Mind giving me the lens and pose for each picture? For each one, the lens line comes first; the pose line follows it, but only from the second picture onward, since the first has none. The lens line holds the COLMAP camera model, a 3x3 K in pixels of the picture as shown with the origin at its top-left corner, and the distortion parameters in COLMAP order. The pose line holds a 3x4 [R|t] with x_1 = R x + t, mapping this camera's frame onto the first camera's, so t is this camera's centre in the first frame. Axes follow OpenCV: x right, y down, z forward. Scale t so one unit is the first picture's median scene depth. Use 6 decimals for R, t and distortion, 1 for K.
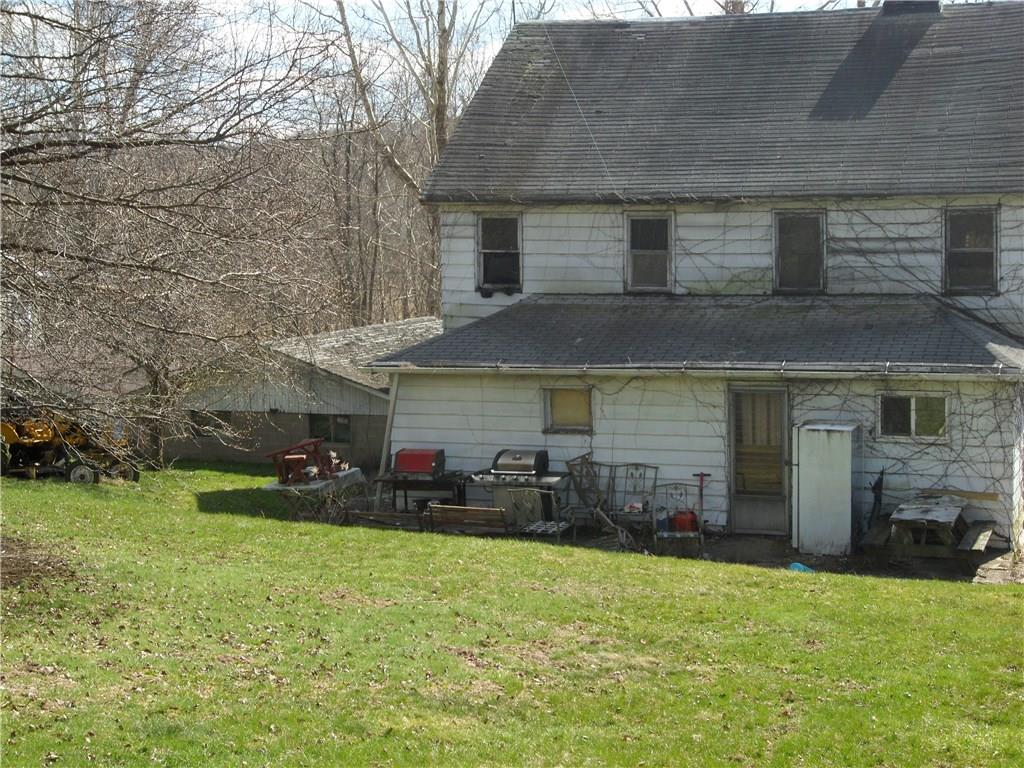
lens RADIAL K [[1748.4, 0, 512.6], [0, 1748.4, 382.6], [0, 0, 1]] dist [-0.029309, 0.000000]
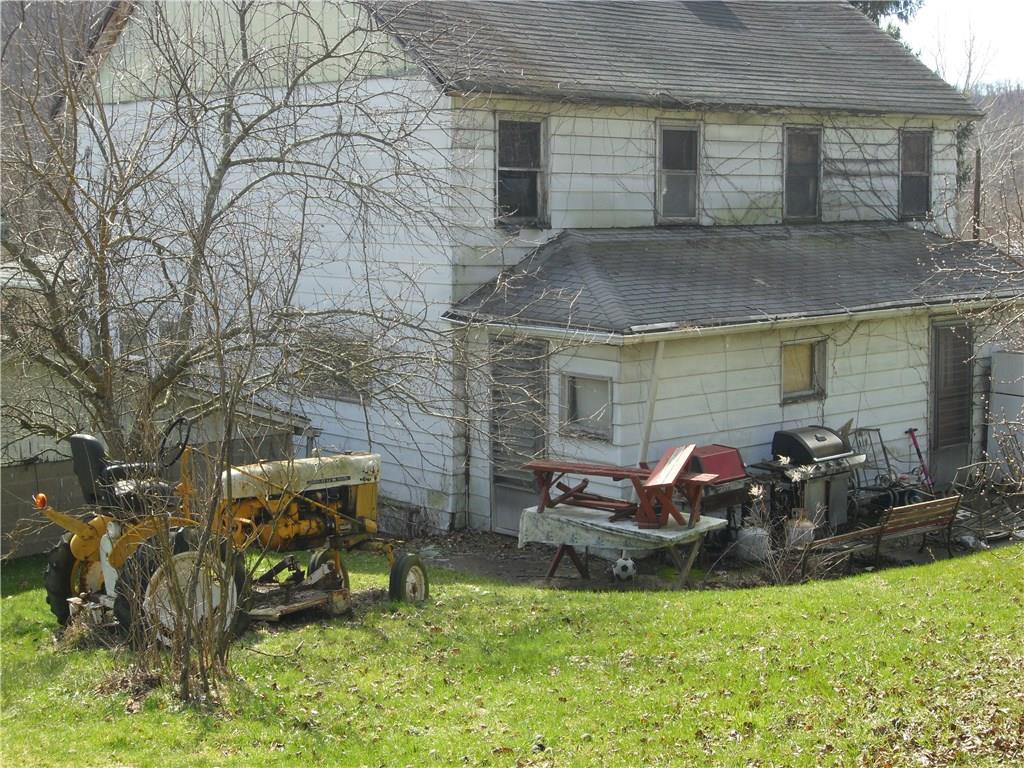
lens RADIAL K [[1748.4, 0, 512.4], [0, 1748.4, 385.8], [0, 0, 1]] dist [-0.029309, 0.000000]
pose [[0.431381, -0.084512, 0.898203, -0.693009], [0.088620, 0.994757, 0.051035, -0.027405], [-0.897807, 0.057583, 0.436609, 0.763093]]
